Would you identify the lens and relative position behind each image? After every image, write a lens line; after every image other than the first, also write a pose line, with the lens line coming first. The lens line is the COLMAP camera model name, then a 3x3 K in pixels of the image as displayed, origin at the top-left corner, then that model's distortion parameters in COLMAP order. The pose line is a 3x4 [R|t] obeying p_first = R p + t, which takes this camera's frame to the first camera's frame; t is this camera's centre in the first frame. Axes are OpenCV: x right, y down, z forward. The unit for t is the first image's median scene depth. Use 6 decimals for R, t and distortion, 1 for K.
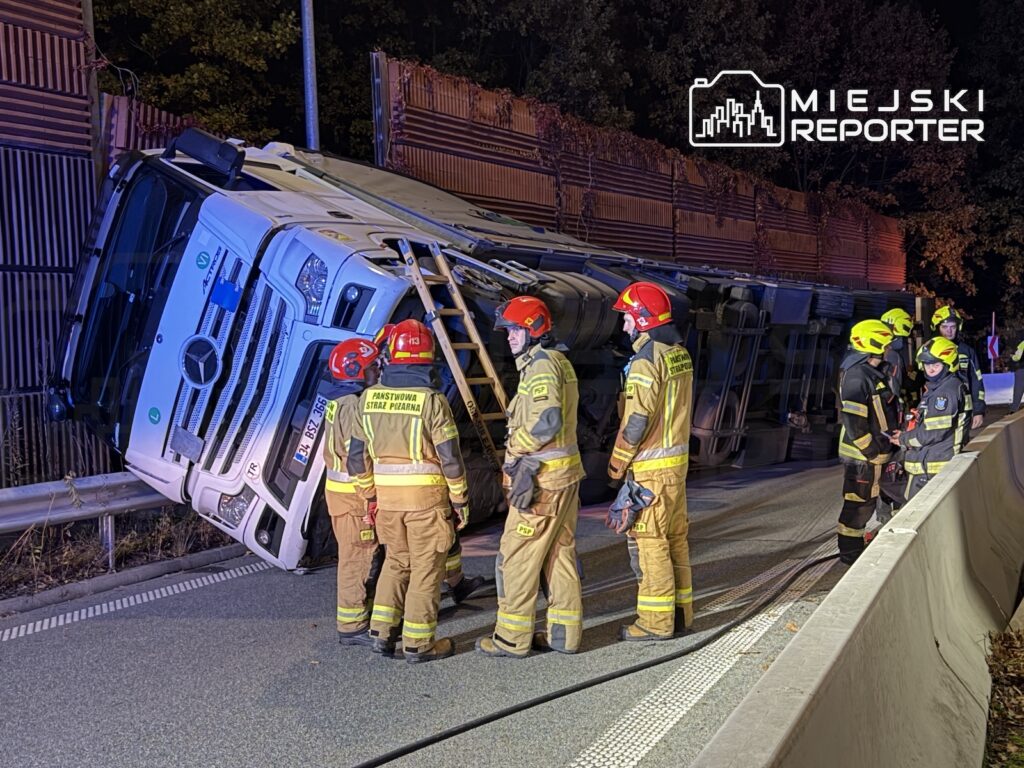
lens RADIAL K [[1387.8, 0, 512.0], [0, 1387.8, 384.0], [0, 0, 1]] dist [0.219295, -0.763648]
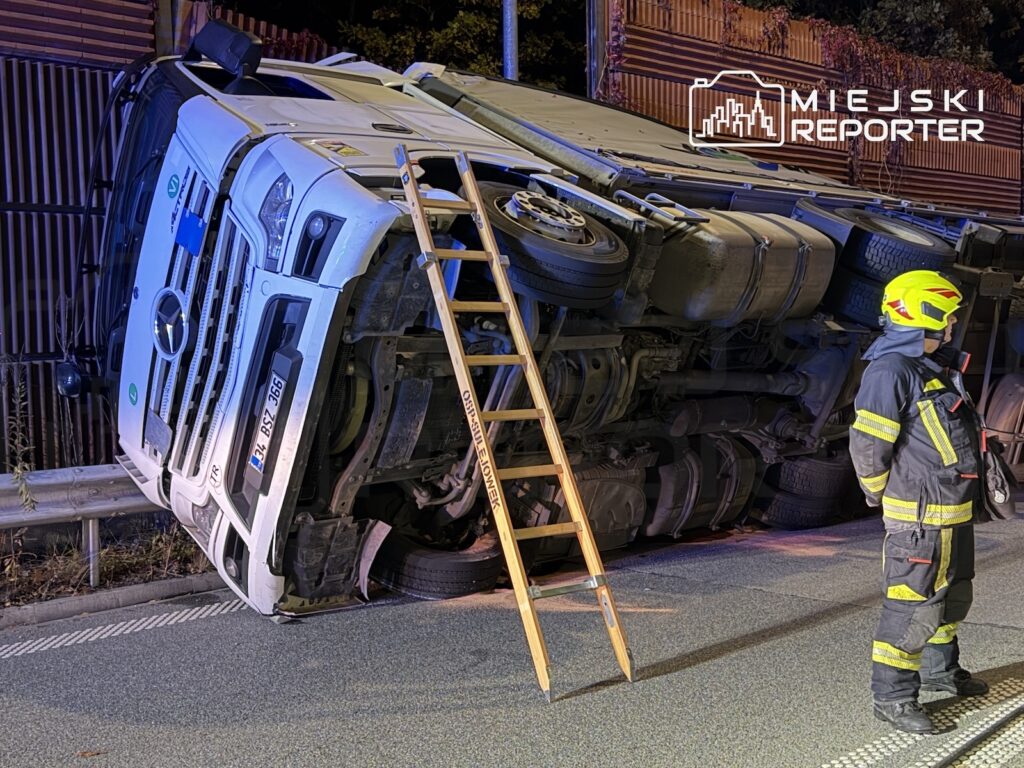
lens RADIAL K [[1198.9, 0, 531.8], [0, 1198.9, 385.0], [0, 0, 1]] dist [0.210323, -0.540062]
pose [[0.944636, 0.032314, -0.326524, 0.164973], [-0.024862, 0.999327, 0.026971, -0.005613], [0.327176, -0.017360, 0.944804, 0.437747]]
